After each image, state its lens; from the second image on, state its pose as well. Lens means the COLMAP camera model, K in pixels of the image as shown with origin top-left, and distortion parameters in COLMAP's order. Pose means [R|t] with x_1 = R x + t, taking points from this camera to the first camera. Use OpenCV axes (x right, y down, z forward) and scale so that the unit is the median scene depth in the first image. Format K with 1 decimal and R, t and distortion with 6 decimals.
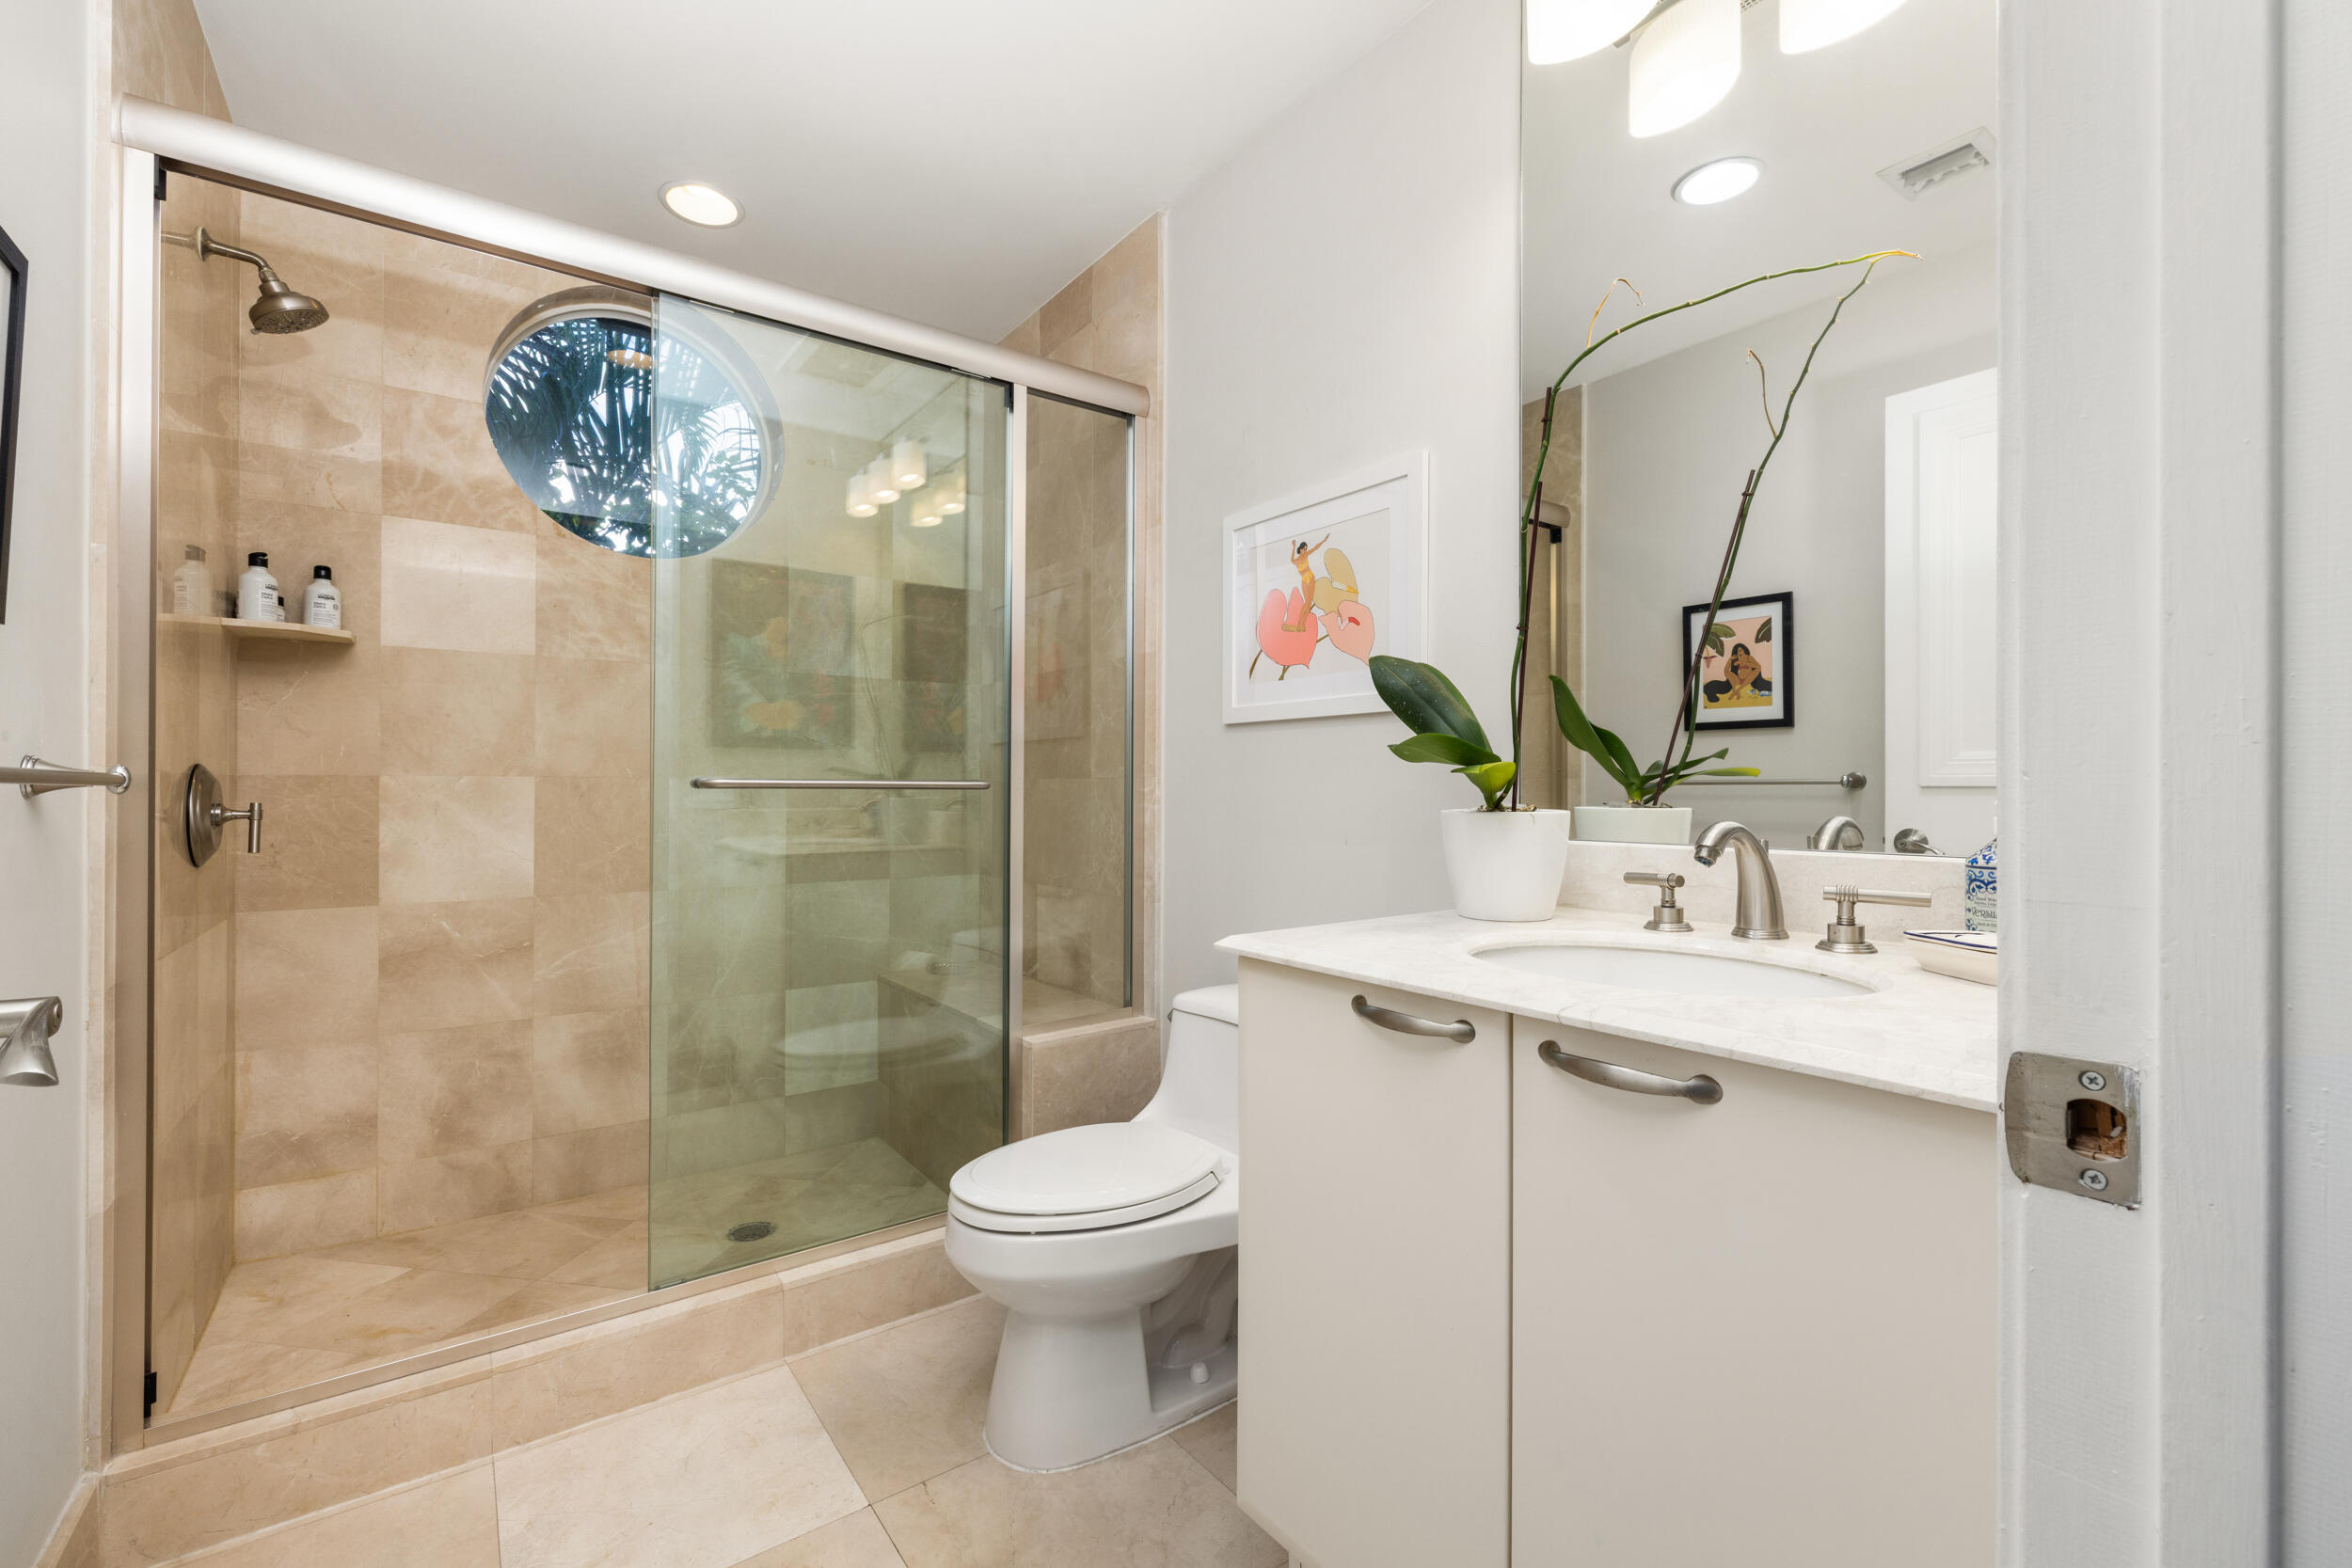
lens RADIAL K [[992.0, 0, 1198.5], [0, 992.0, 779.8], [0, 0, 1]] dist [0.001018, 0.000534]
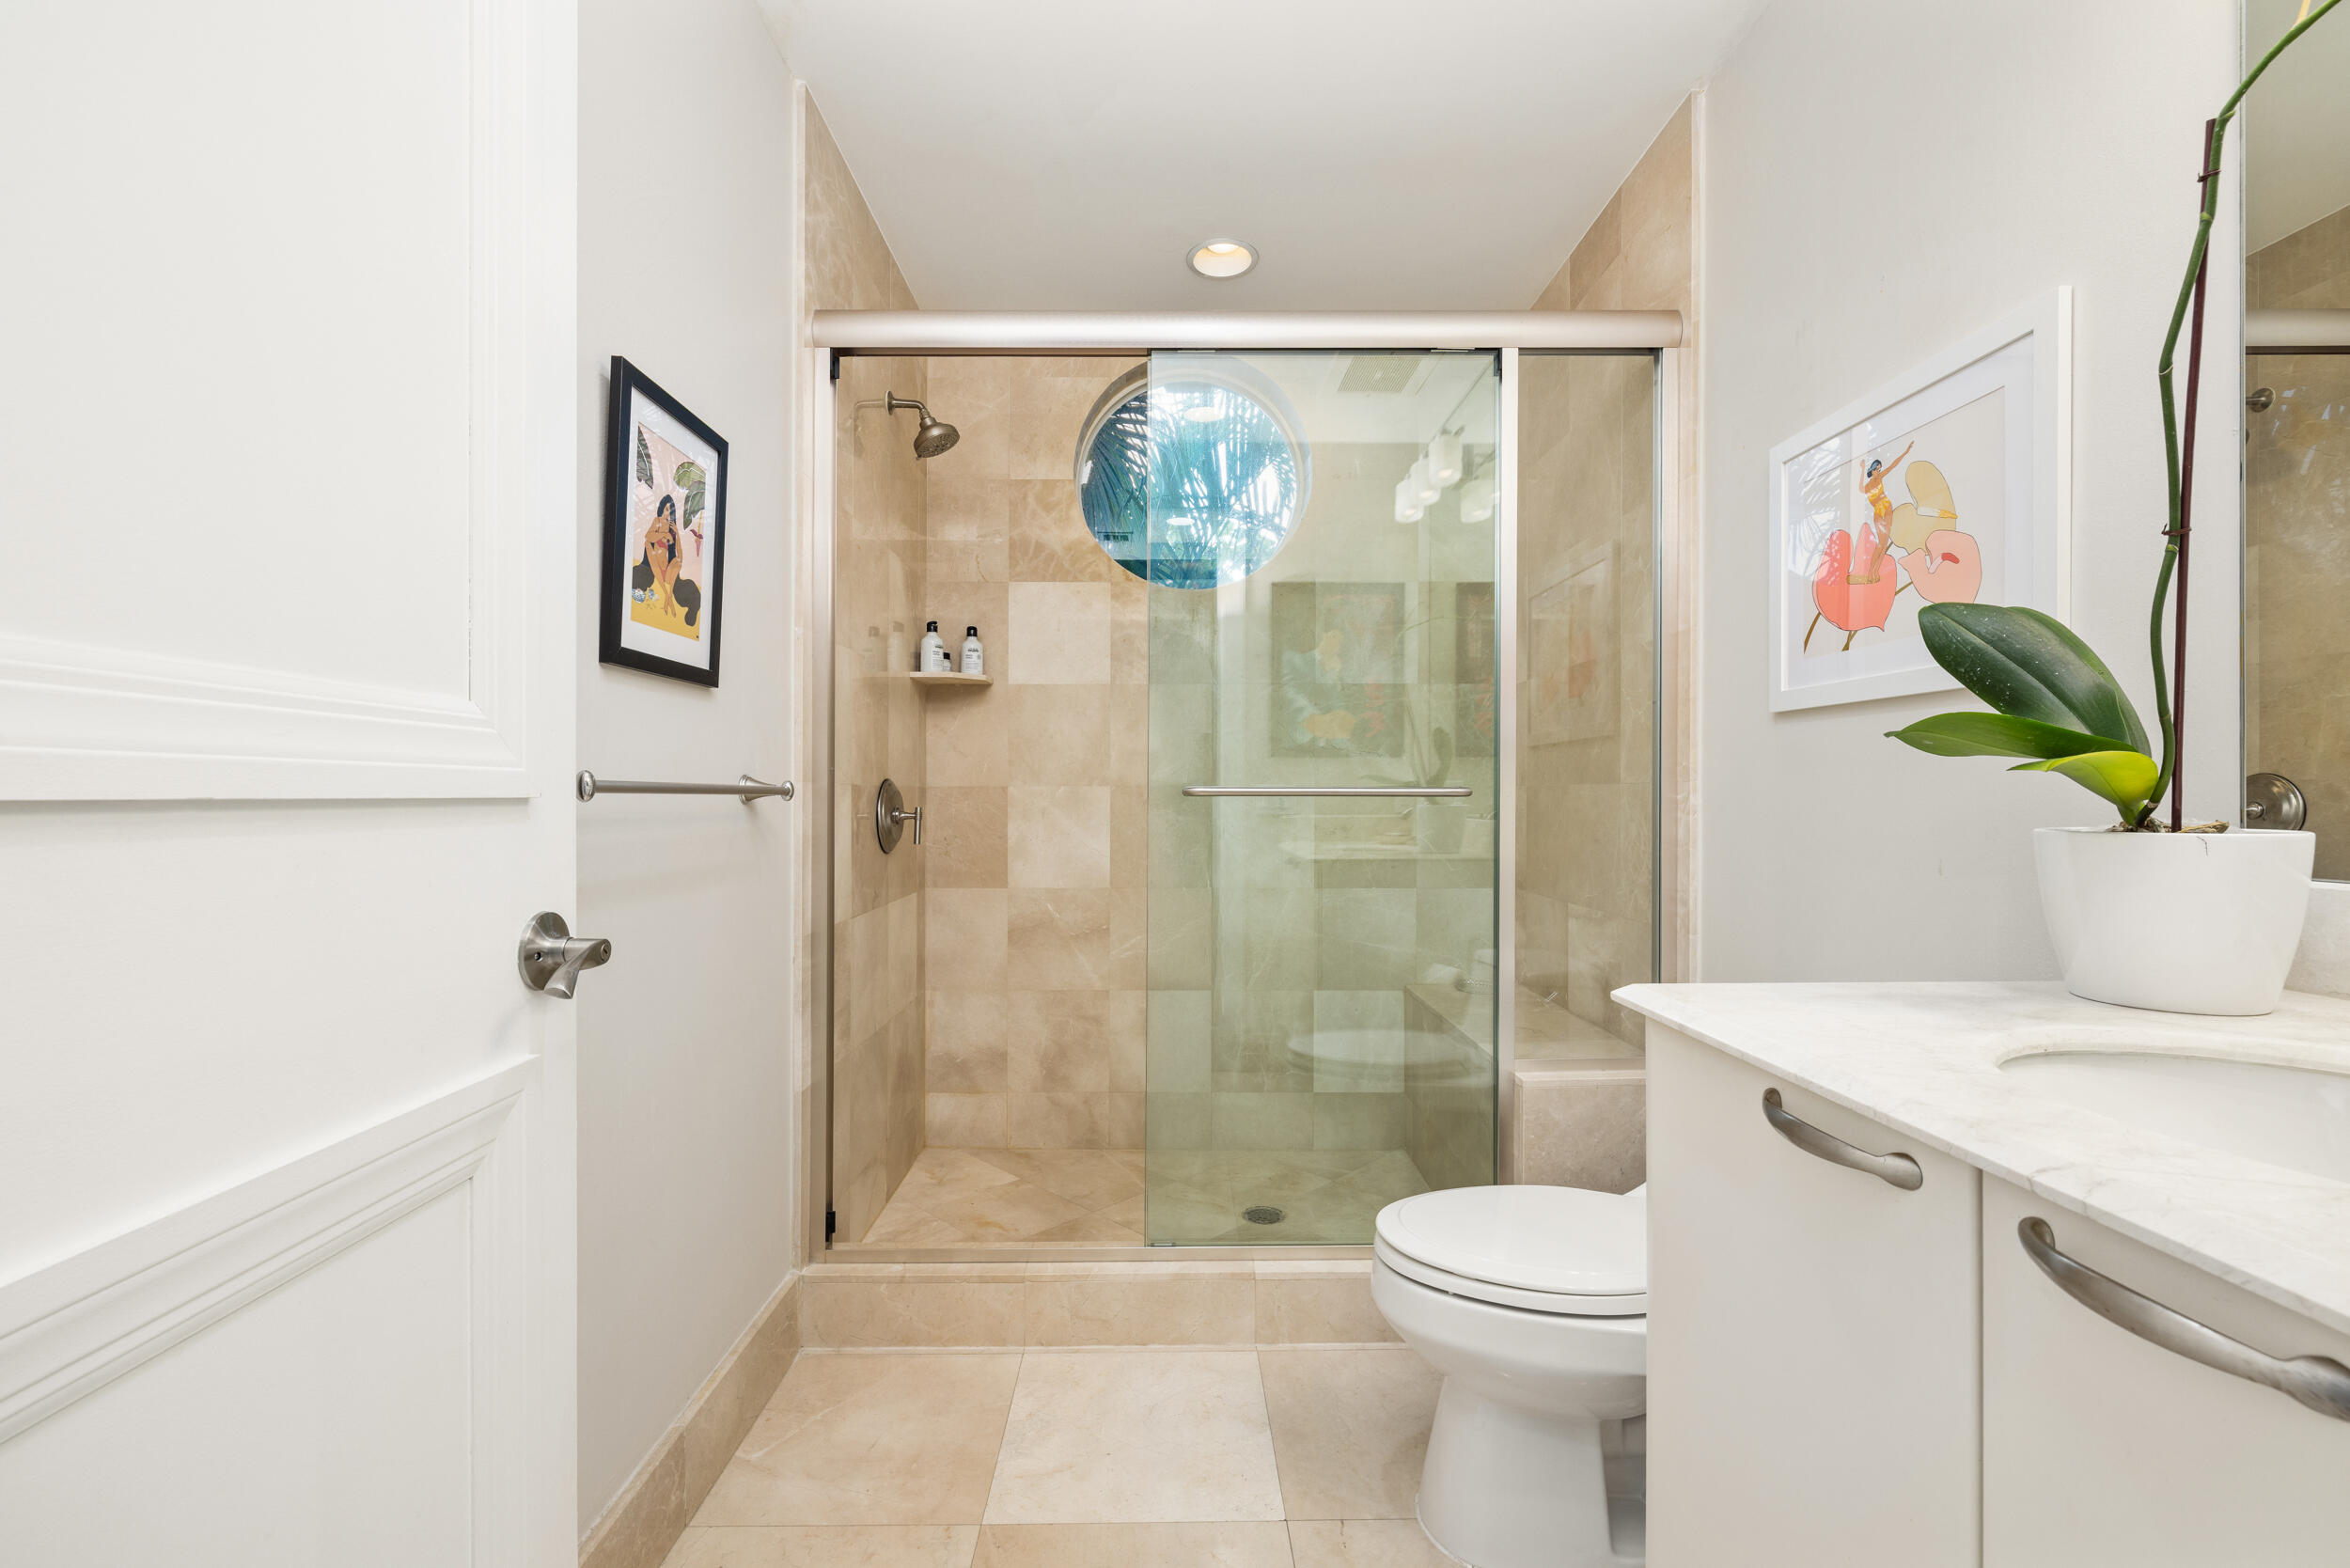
lens RADIAL K [[1008.4, 0, 1218.7], [0, 1008.4, 787.2], [0, 0, 1]] dist [-0.002635, 0.000540]
pose [[0.807724, -0.006404, -0.589526, 0.158573], [0.007018, 0.999975, -0.001247, 0.000283], [0.589519, -0.003130, 0.807748, 0.114148]]
